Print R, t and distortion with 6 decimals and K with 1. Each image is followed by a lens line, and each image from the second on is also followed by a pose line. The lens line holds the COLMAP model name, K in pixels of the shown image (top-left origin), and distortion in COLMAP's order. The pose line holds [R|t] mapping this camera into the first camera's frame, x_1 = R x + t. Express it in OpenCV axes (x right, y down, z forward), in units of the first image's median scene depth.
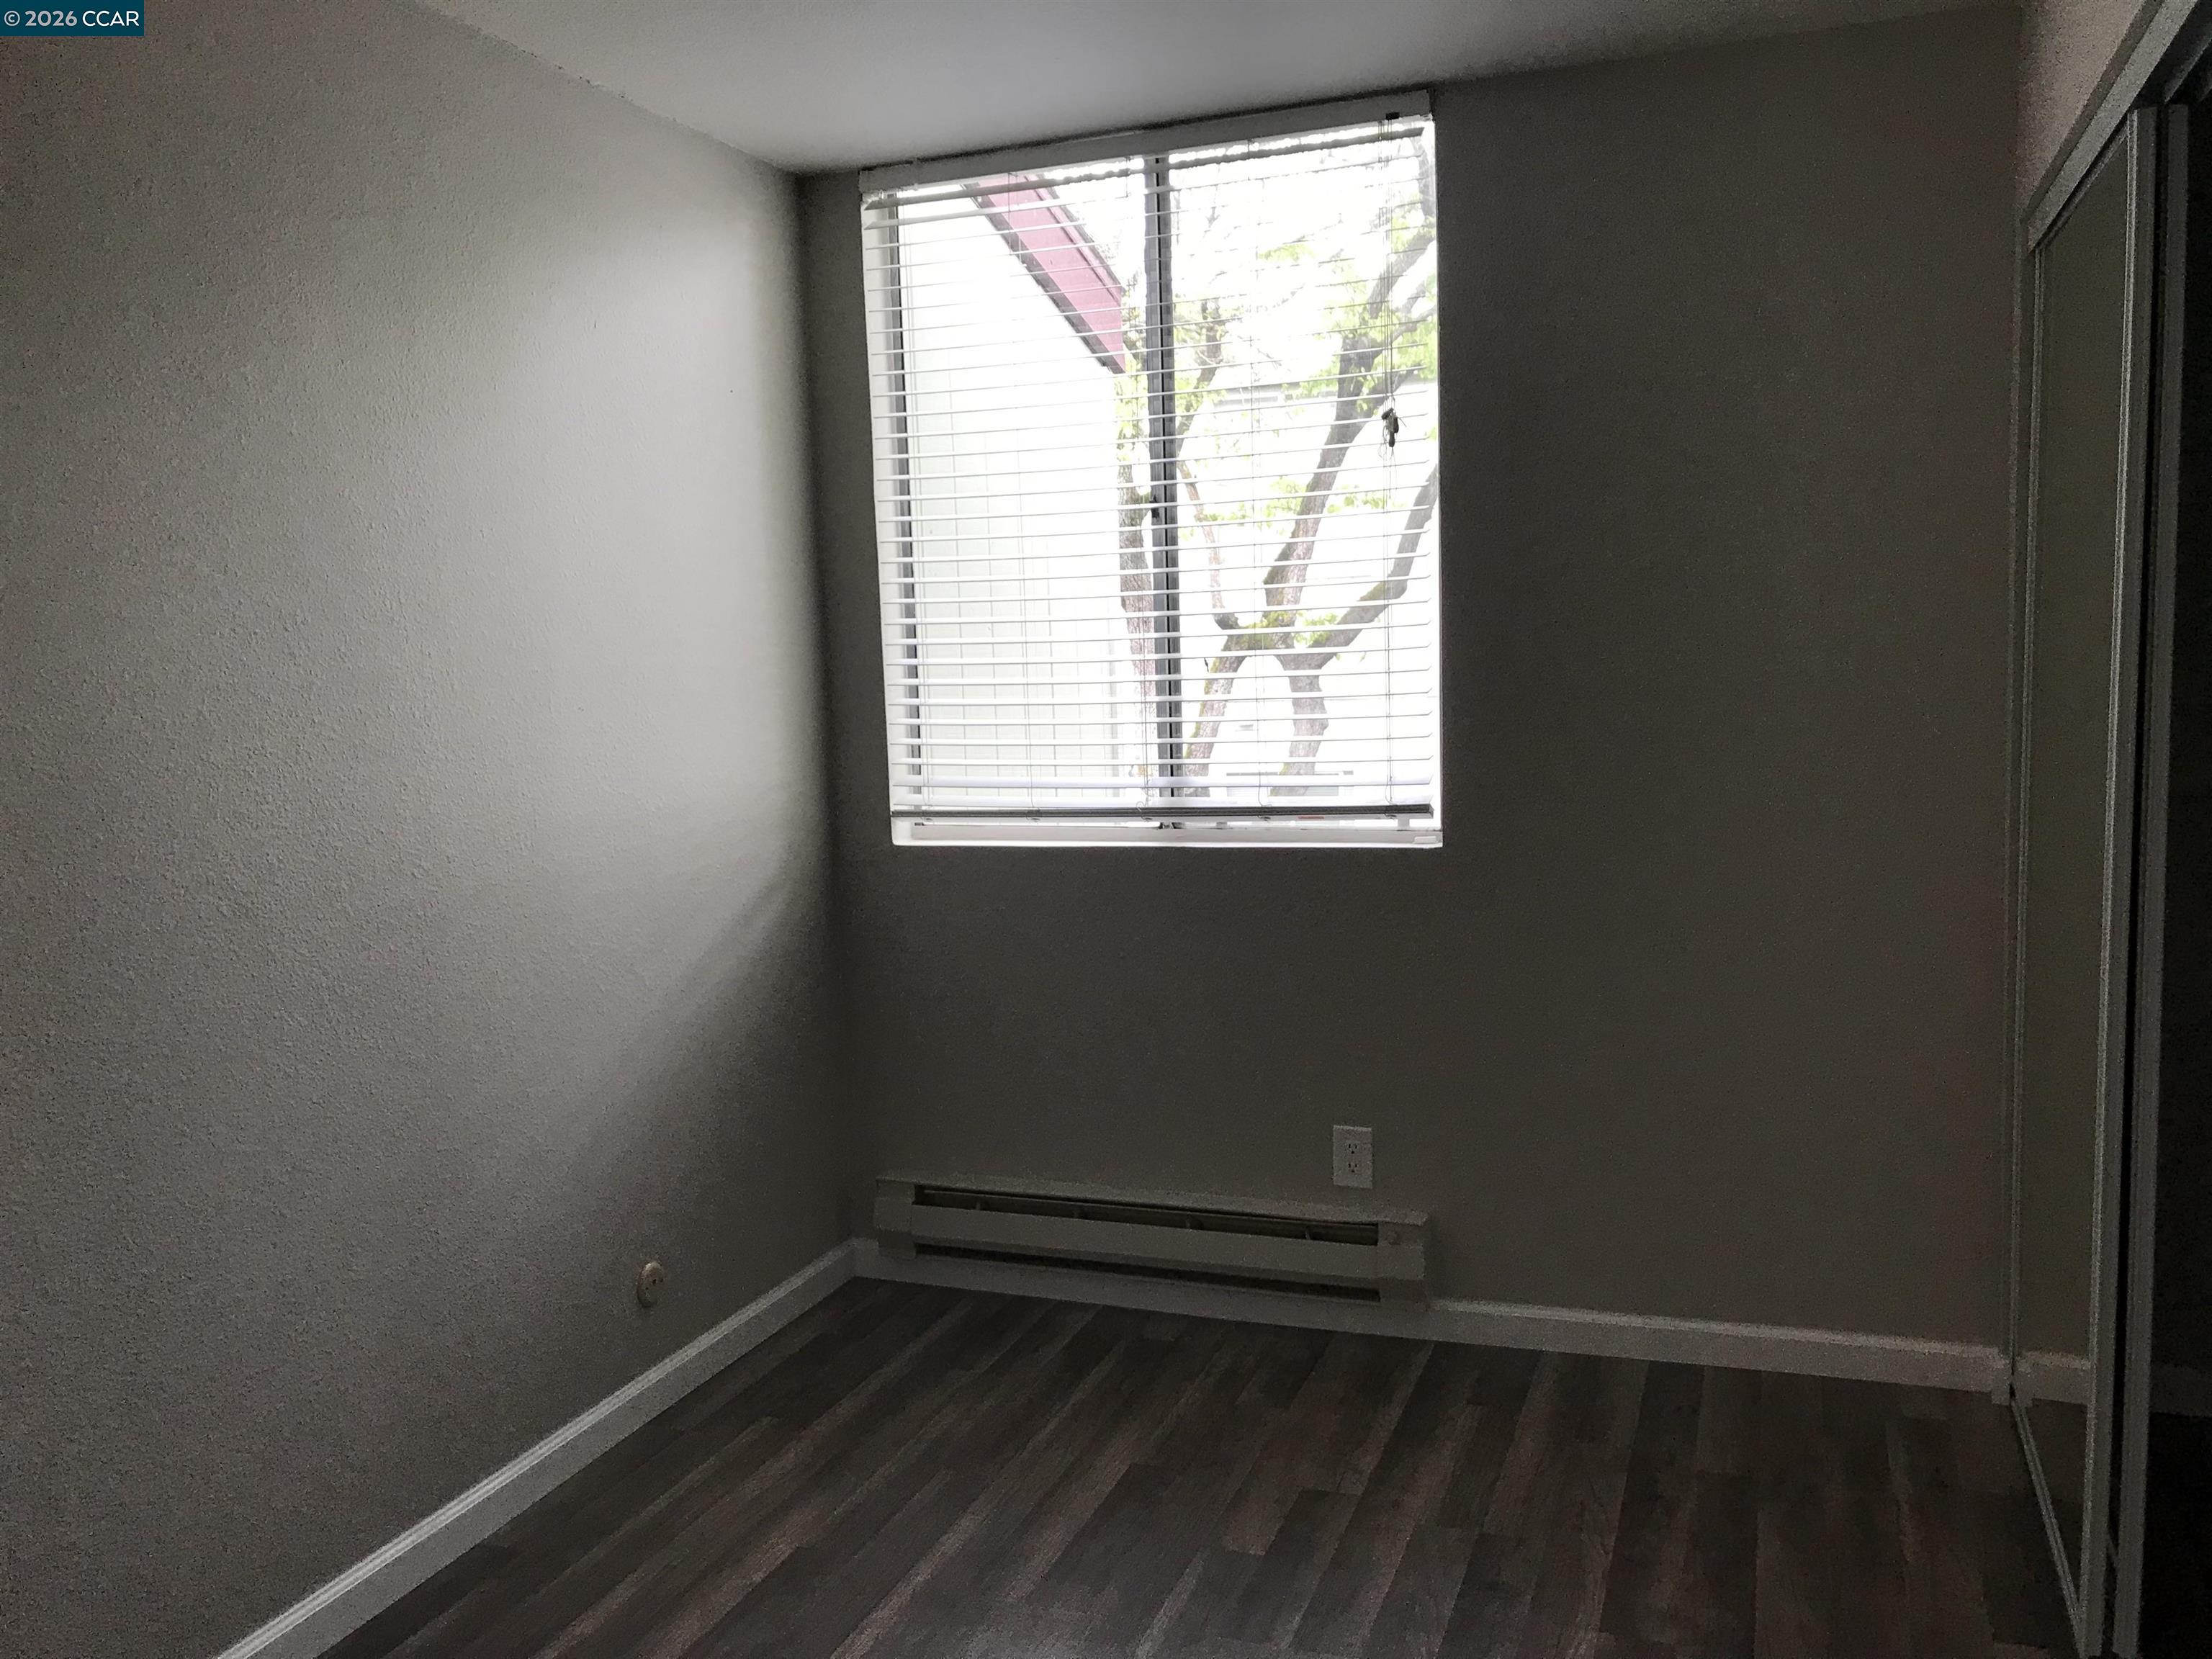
lens RADIAL K [[1800.8, 0, 1110.7], [0, 1800.8, 823.1], [0, 0, 1]] dist [0.032353, -0.012242]
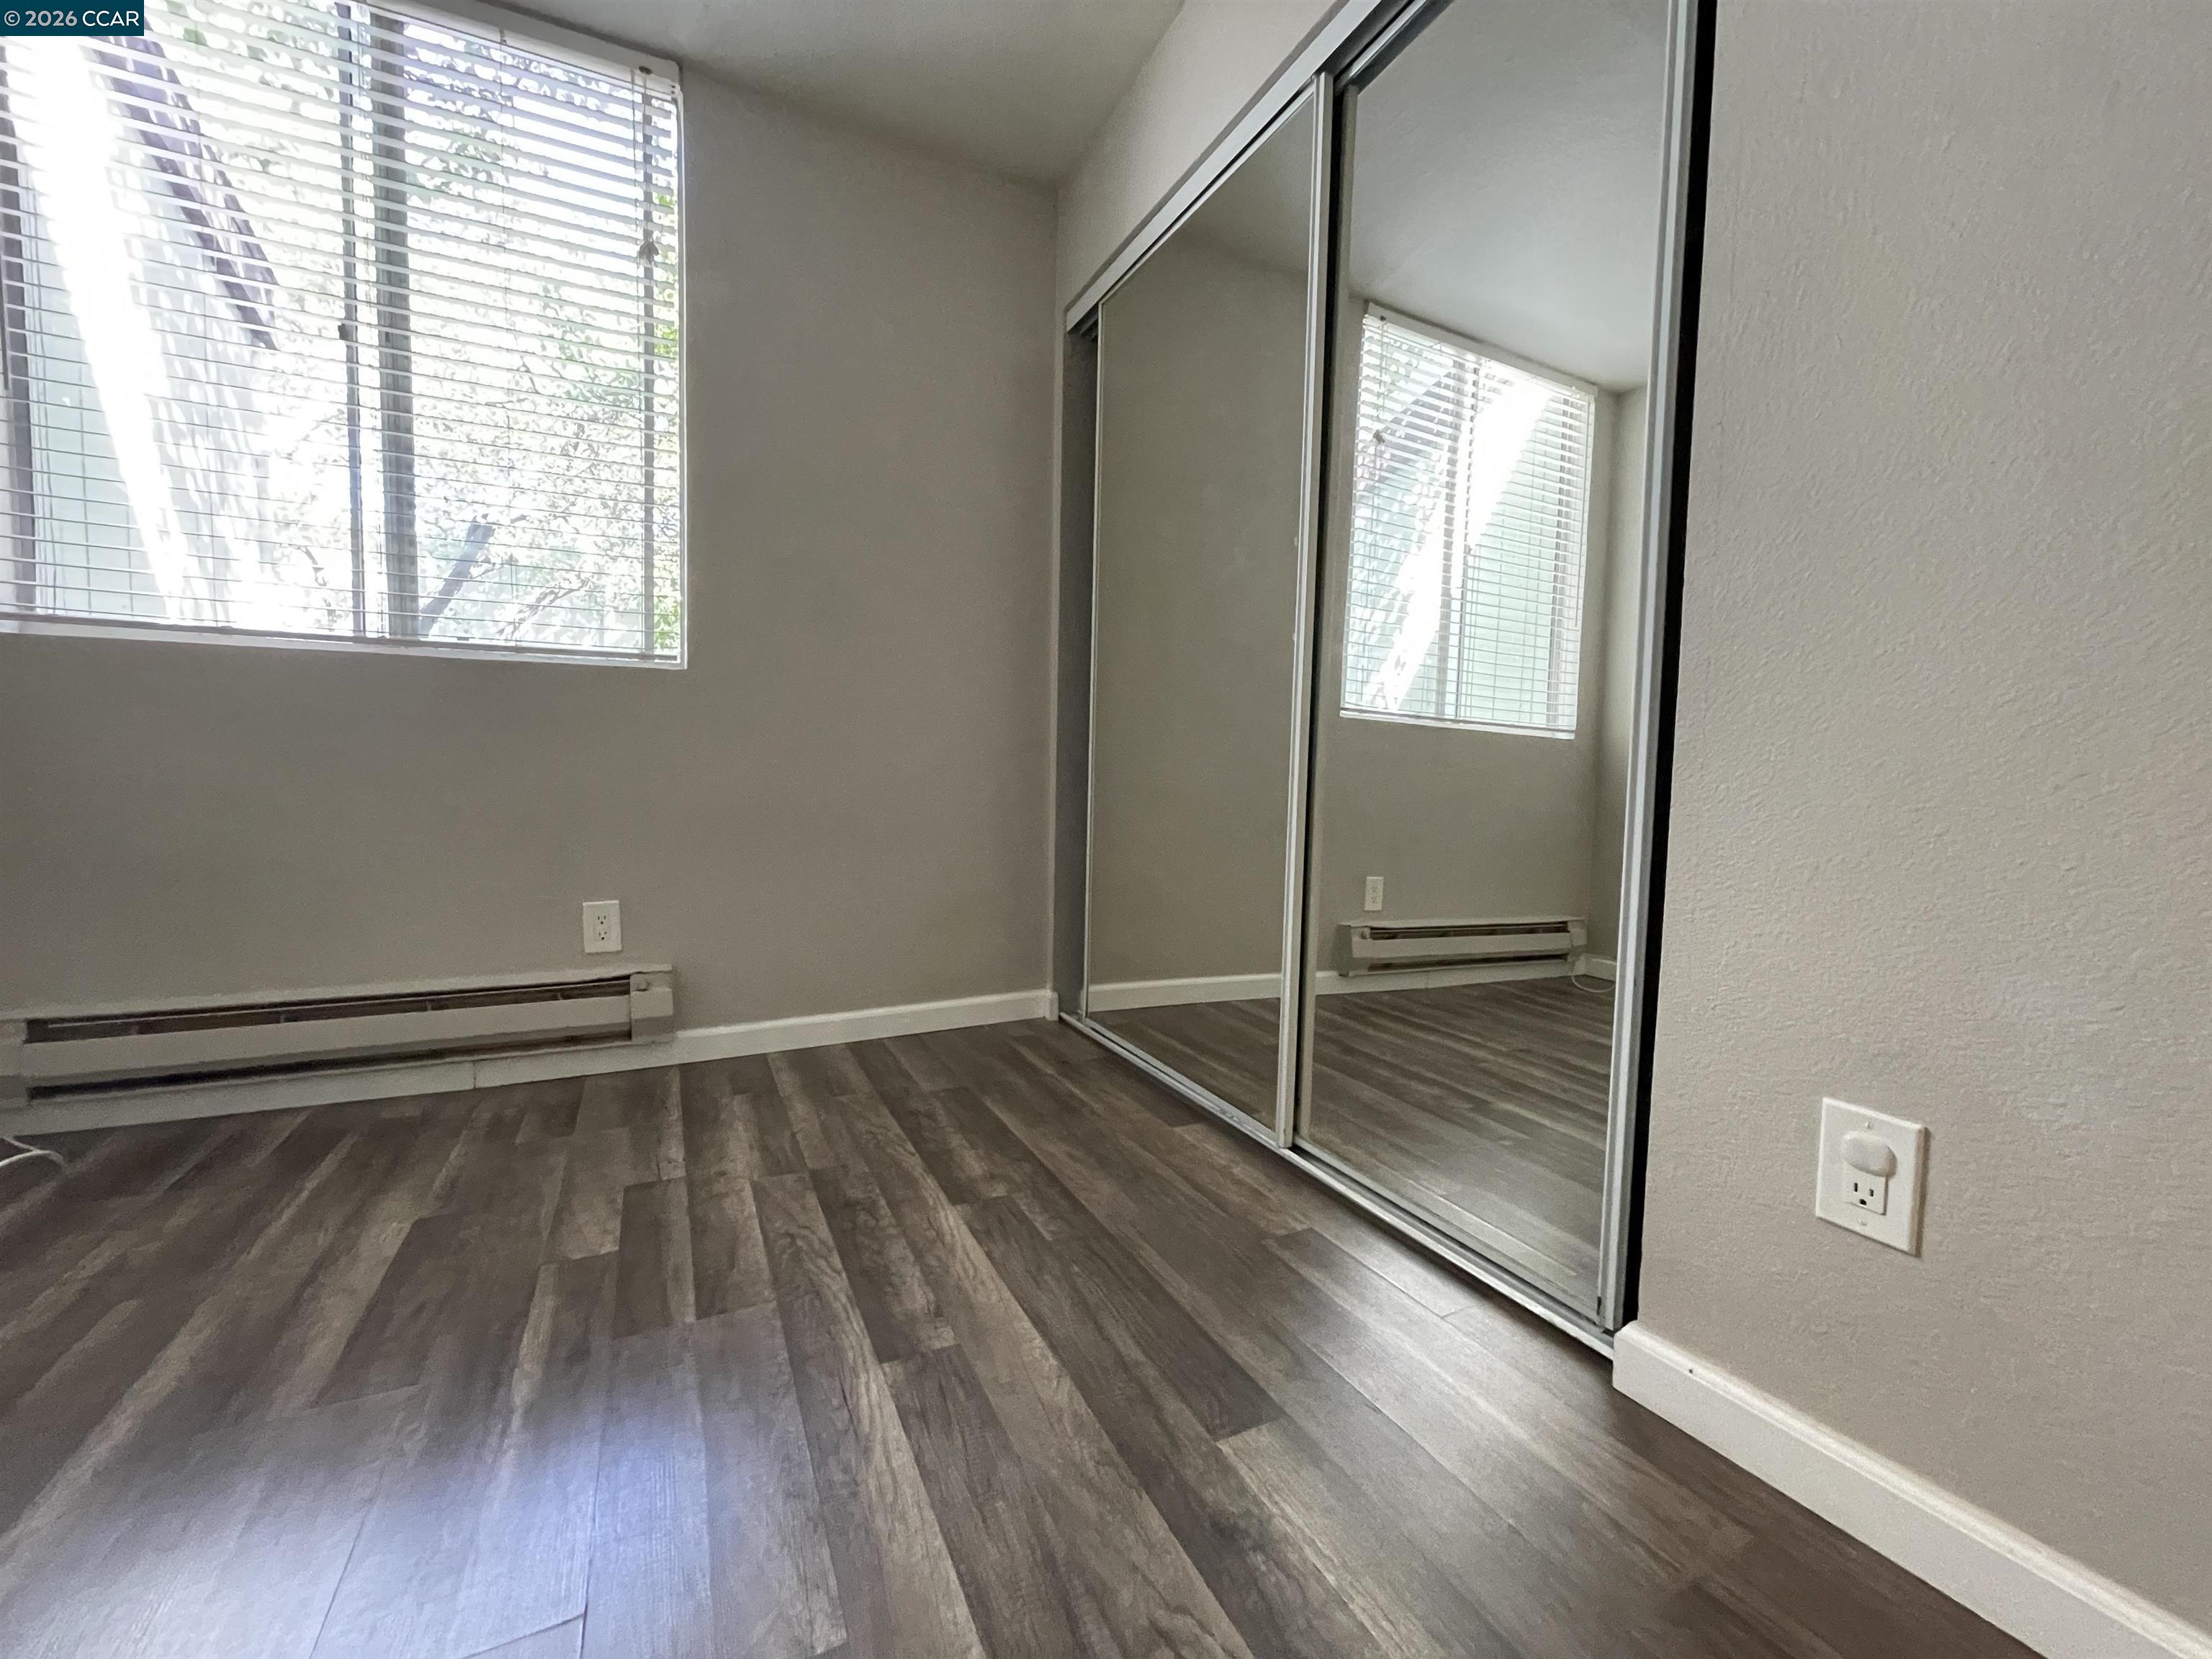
lens RADIAL K [[890.5, 0, 1087.5], [0, 890.5, 825.2], [0, 0, 1]] dist [0.000992, -0.000578]
pose [[0.697017, 0.001403, 0.717053, -0.071685], [0.034877, 0.998748, -0.035857, 0.166430], [-0.716206, 0.050001, 0.696096, 0.389945]]
